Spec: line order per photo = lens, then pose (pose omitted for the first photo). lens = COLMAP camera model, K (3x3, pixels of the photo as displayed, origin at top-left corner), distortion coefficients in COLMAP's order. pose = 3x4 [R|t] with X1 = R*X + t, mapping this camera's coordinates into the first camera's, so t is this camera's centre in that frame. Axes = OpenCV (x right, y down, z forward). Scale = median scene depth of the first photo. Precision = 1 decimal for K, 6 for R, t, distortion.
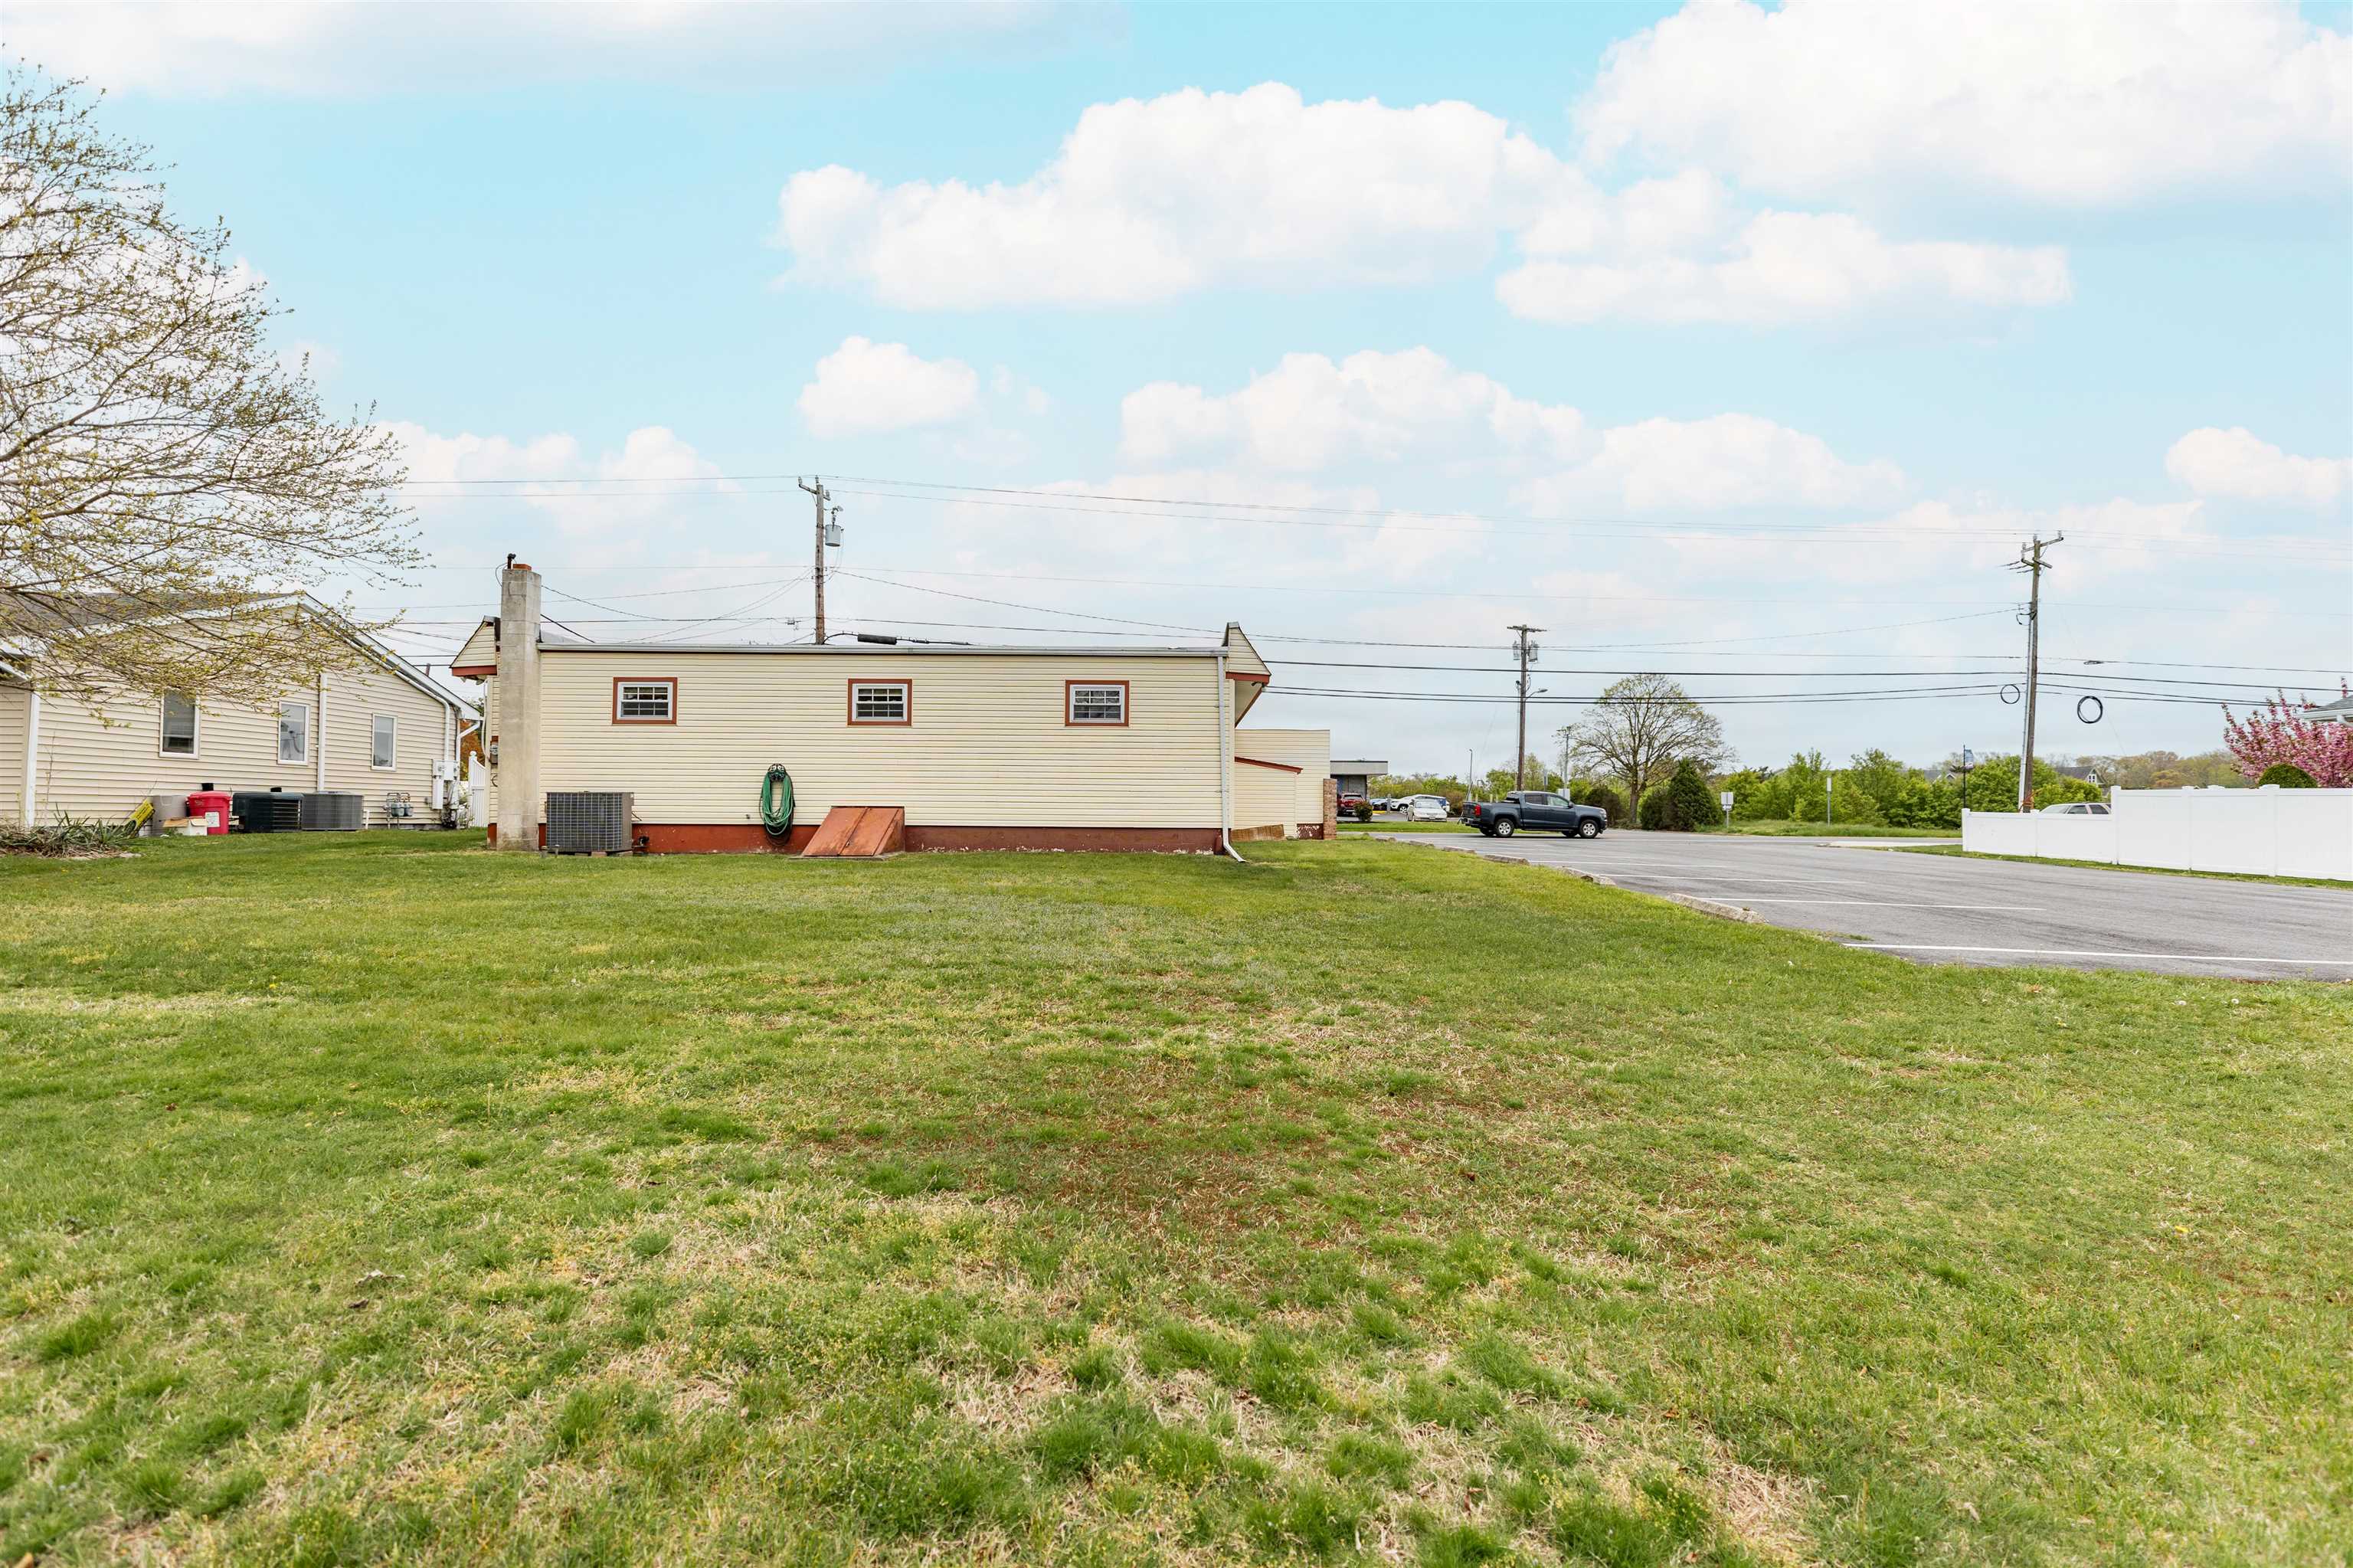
lens RADIAL K [[1027.2, 0, 1176.5], [0, 1027.2, 784.0], [0, 0, 1]] dist [-0.050859, 0.000062]
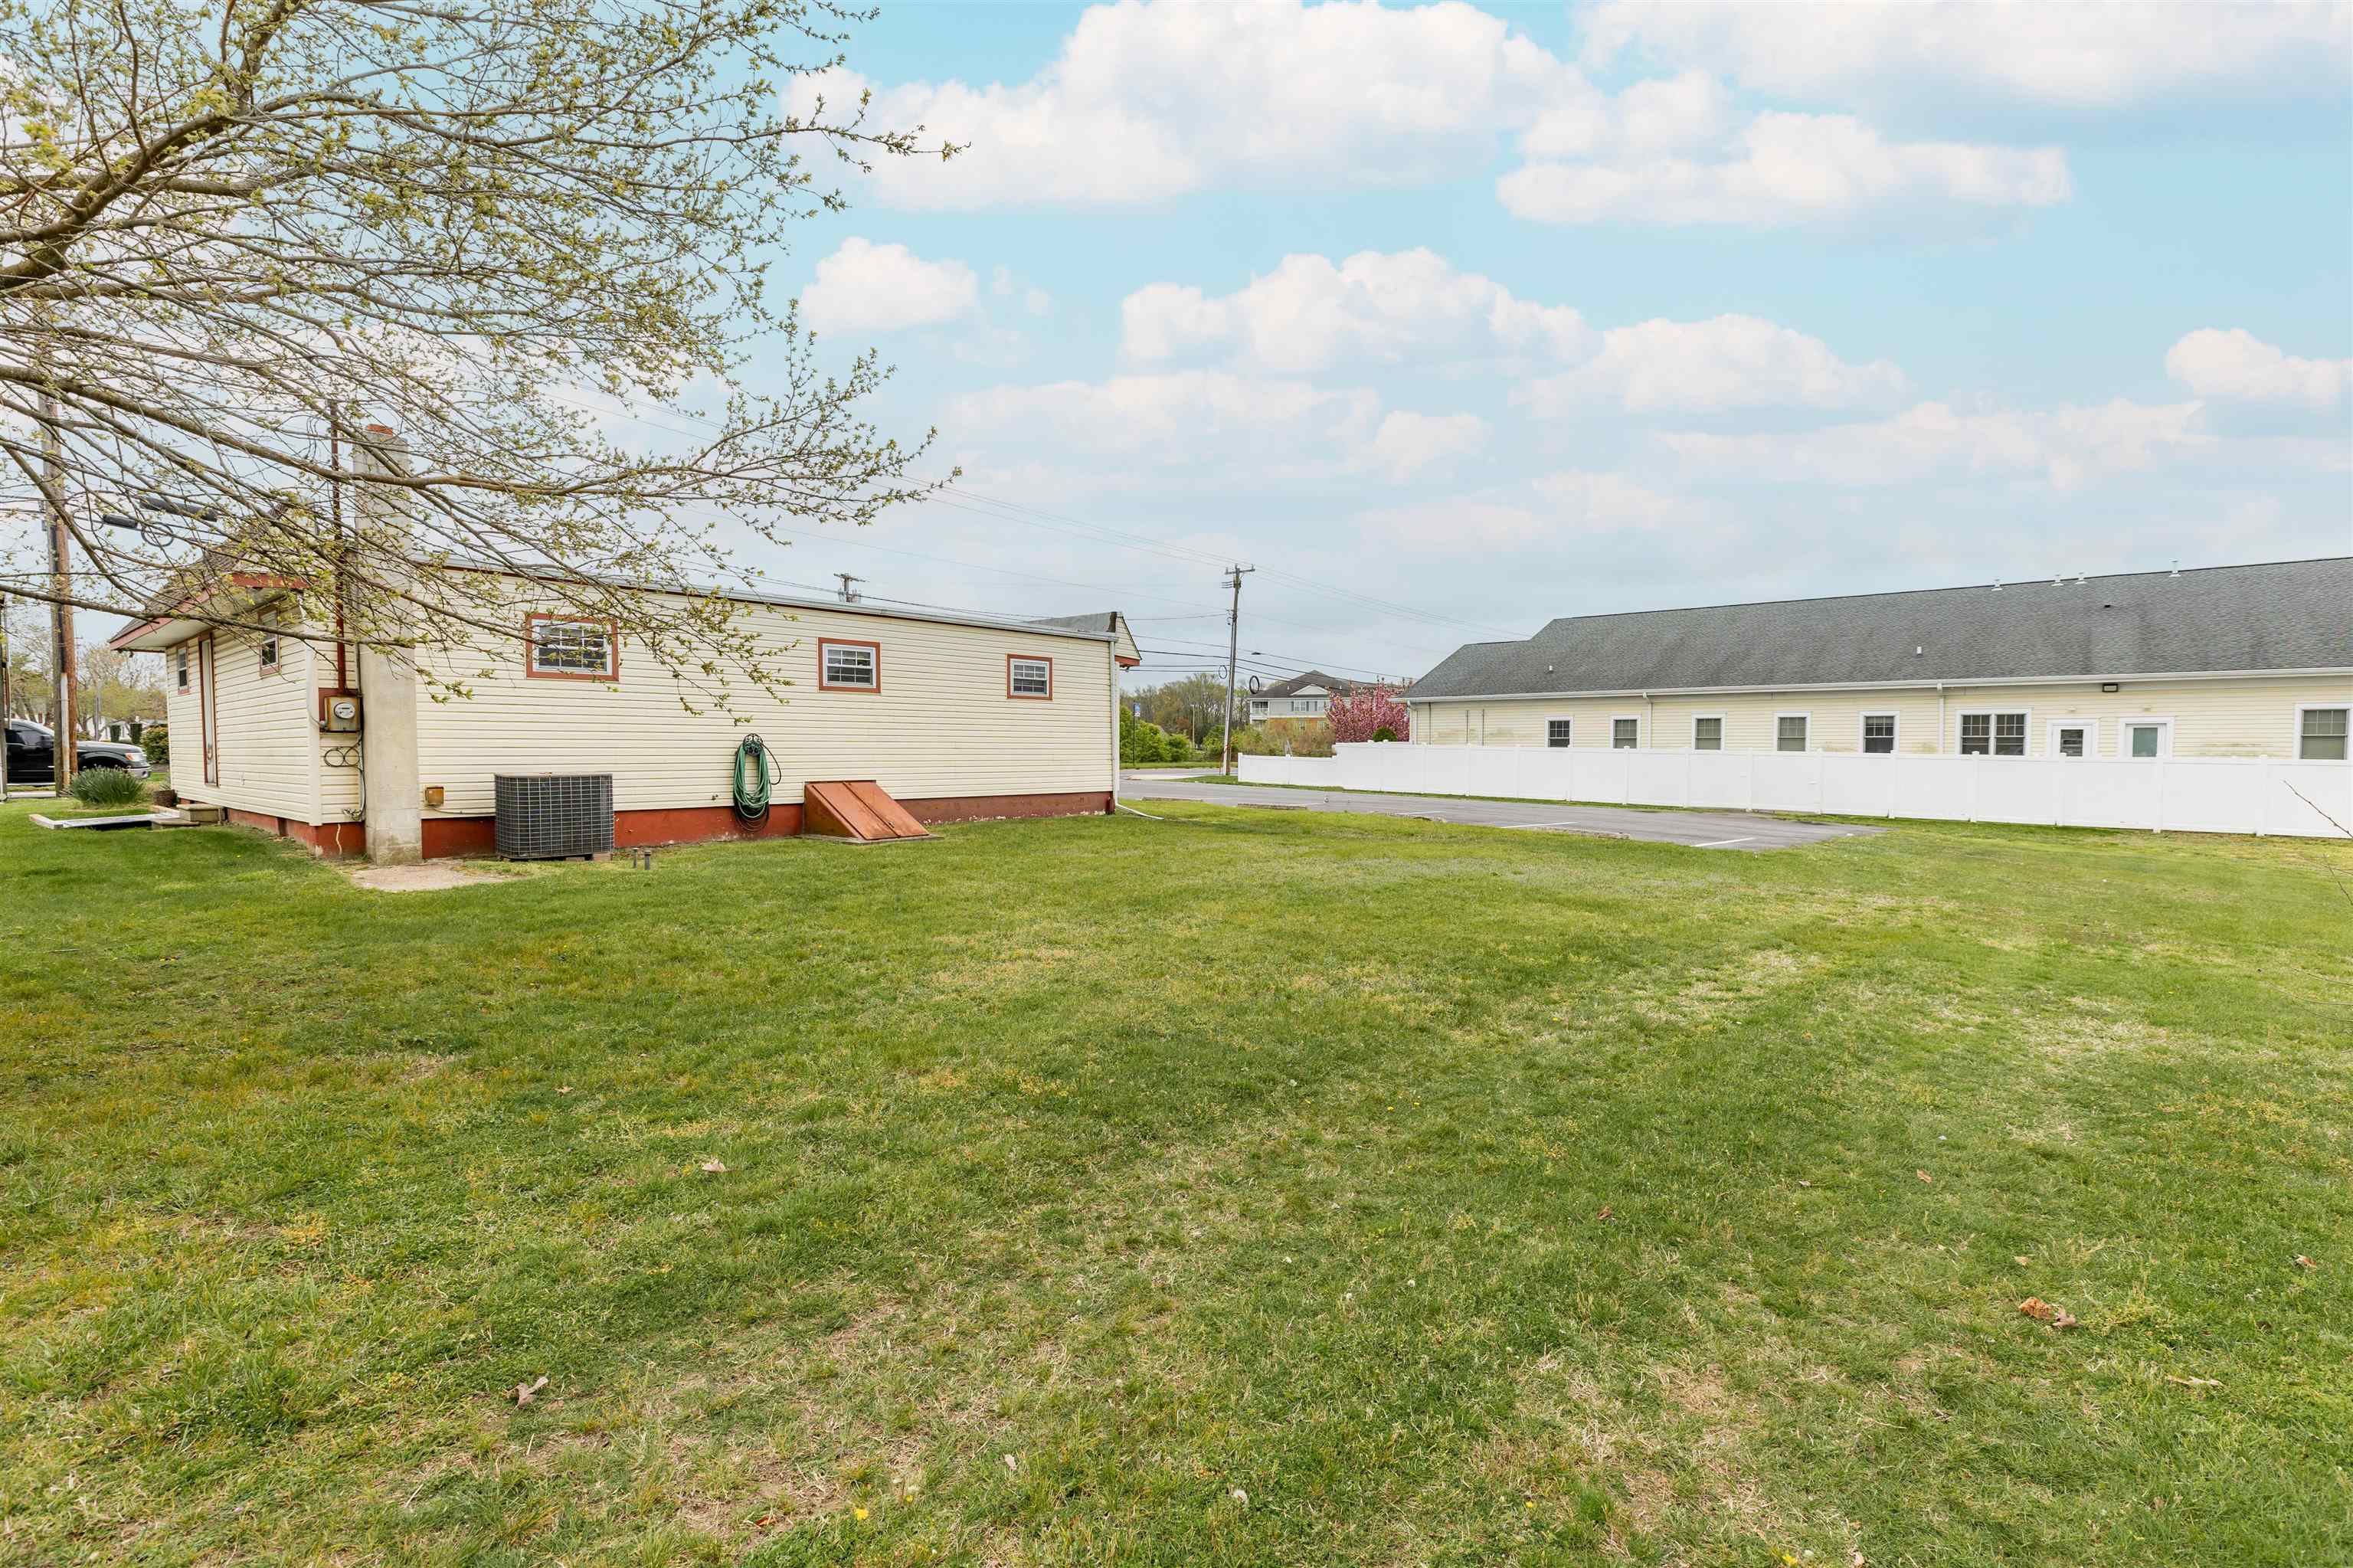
lens RADIAL K [[1027.2, 0, 1176.5], [0, 1027.2, 784.0], [0, 0, 1]] dist [-0.050859, 0.000062]
pose [[0.679146, -0.030245, 0.733380, -0.757305], [-0.006073, 0.998885, 0.046819, -0.019118], [-0.733978, -0.036251, 0.678205, 0.165248]]
